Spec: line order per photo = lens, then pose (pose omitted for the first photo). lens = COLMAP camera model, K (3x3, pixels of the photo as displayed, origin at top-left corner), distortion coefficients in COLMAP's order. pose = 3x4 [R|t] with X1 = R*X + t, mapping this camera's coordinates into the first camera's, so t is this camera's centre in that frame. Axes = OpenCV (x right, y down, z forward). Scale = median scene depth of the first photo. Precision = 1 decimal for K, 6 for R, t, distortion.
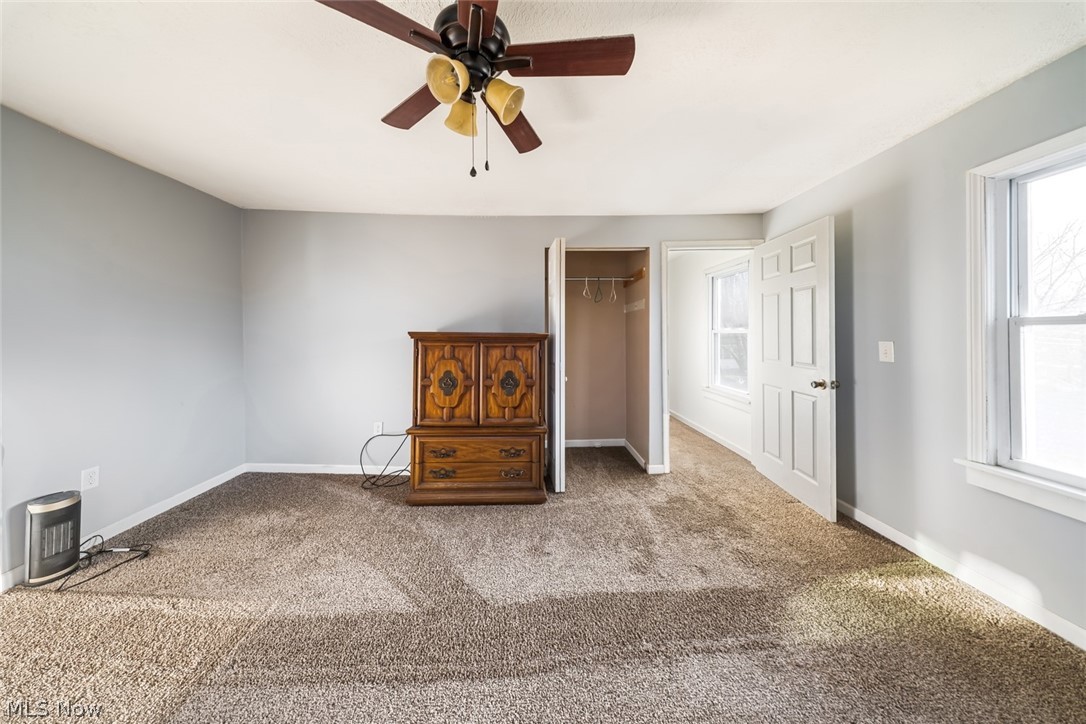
lens RADIAL K [[317.0, 0, 541.3], [0, 317.0, 335.9], [0, 0, 1]] dist [0.000417, -0.000144]
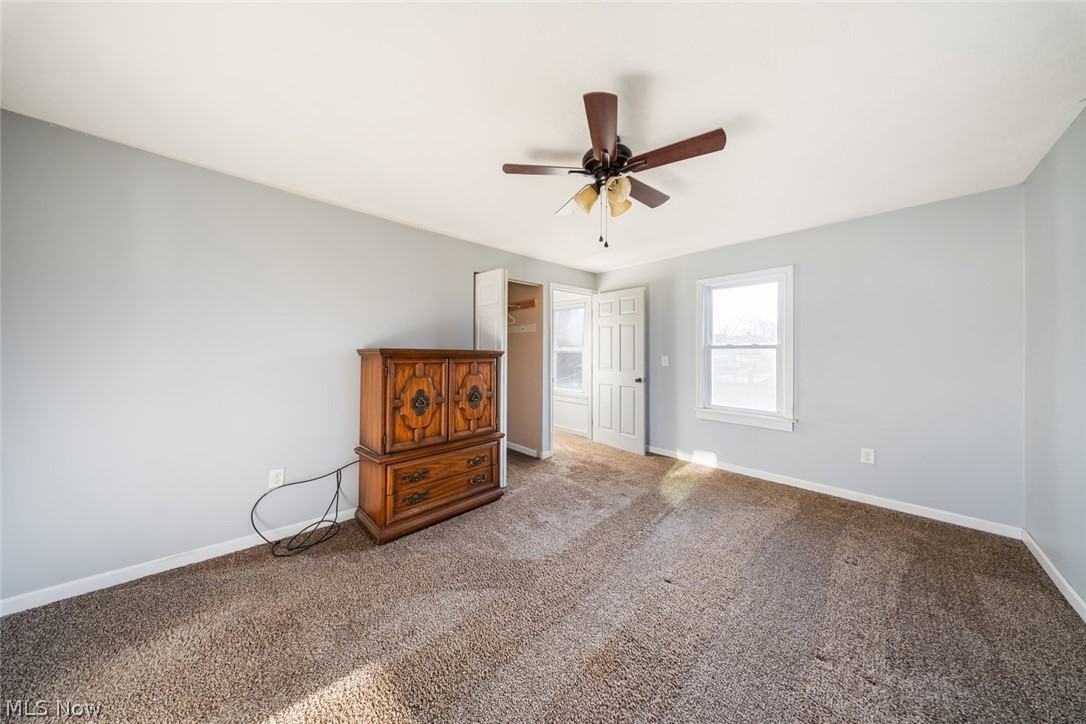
lens RADIAL K [[324.4, 0, 538.7], [0, 324.4, 352.7], [0, 0, 1]] dist [0.000273, -0.001142]
pose [[0.737222, 0.001067, 0.675650, -0.689332], [-0.001297, 0.999999, -0.000165, -0.001156], [-0.675650, -0.000754, 0.737222, 0.036775]]
